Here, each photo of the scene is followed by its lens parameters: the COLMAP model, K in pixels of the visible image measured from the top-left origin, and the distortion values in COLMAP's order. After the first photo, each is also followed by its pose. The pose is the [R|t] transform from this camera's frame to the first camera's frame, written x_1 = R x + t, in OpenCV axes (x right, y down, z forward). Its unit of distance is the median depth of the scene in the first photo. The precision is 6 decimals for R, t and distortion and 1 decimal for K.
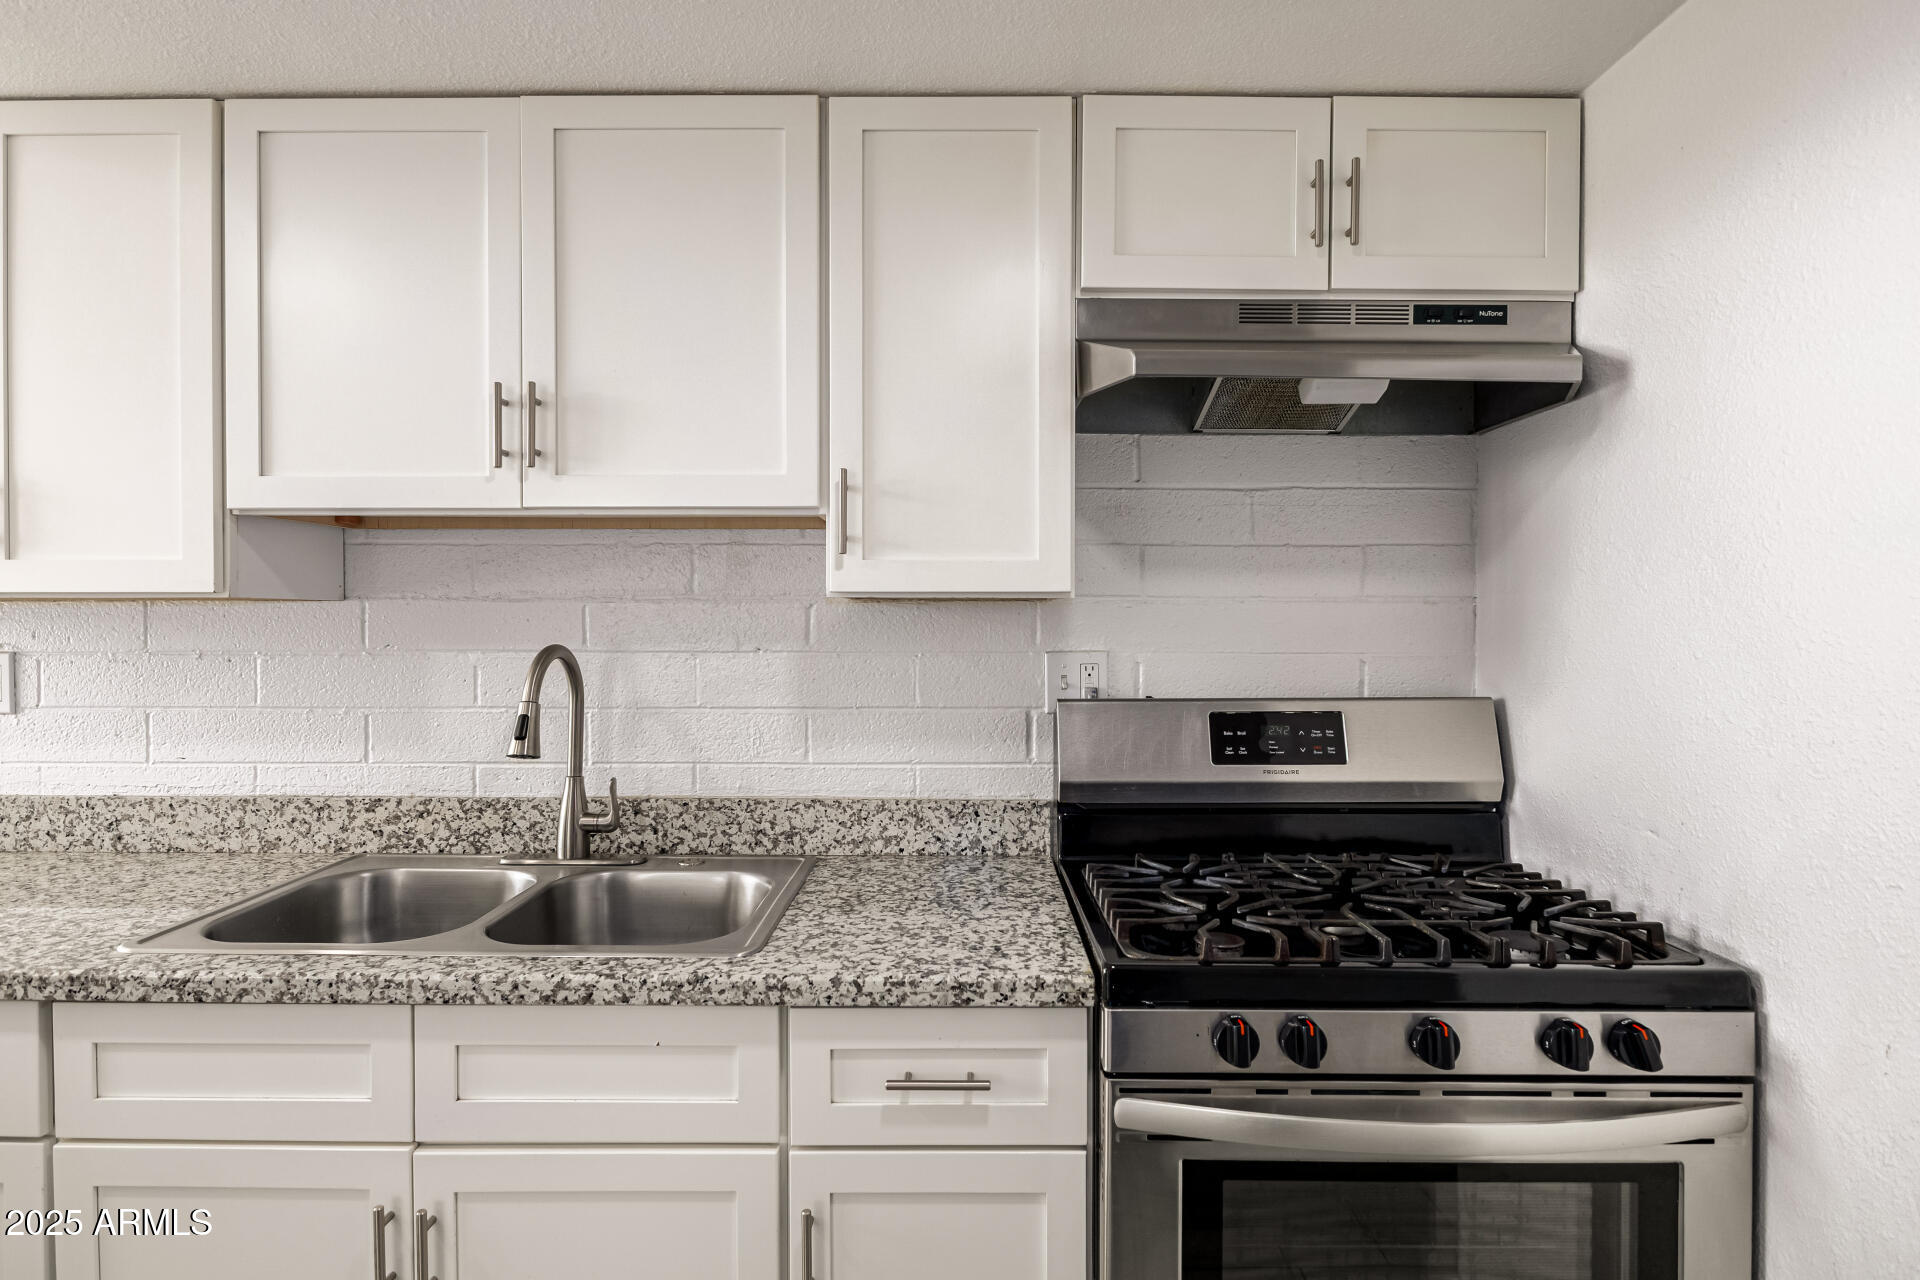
lens RADIAL K [[1053.1, 0, 948.6], [0, 1053.1, 628.6], [0, 0, 1]] dist [-0.003912, -0.002149]
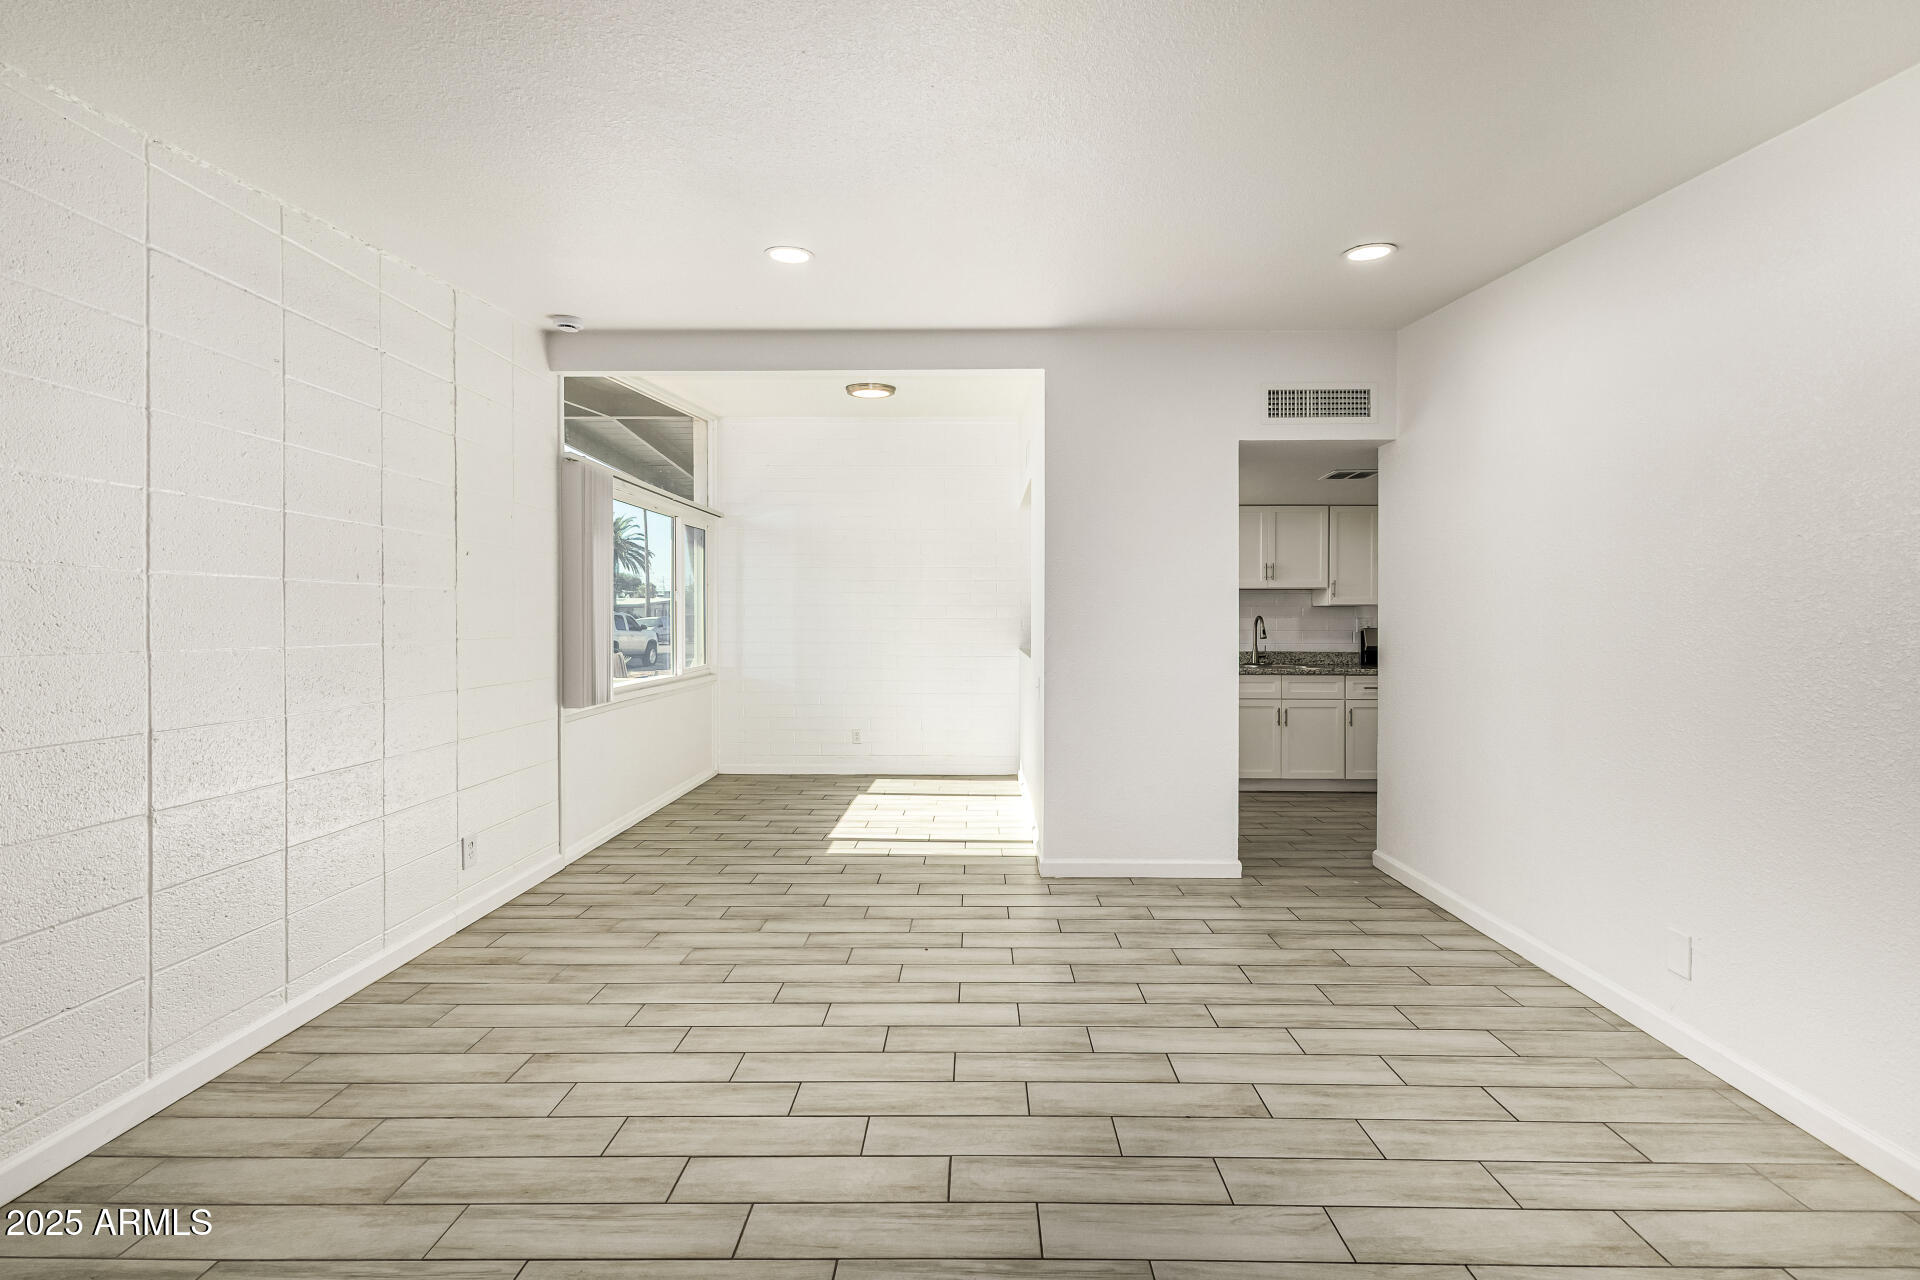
lens RADIAL K [[818.1, 0, 949.2], [0, 818.1, 624.1], [0, 0, 1]] dist [0.009096, -0.000175]
pose [[0.999952, 0.001397, -0.009649, -1.845597], [-0.001501, 0.999941, -0.010760, 0.100249], [0.009633, 0.010774, 0.999896, -2.854285]]
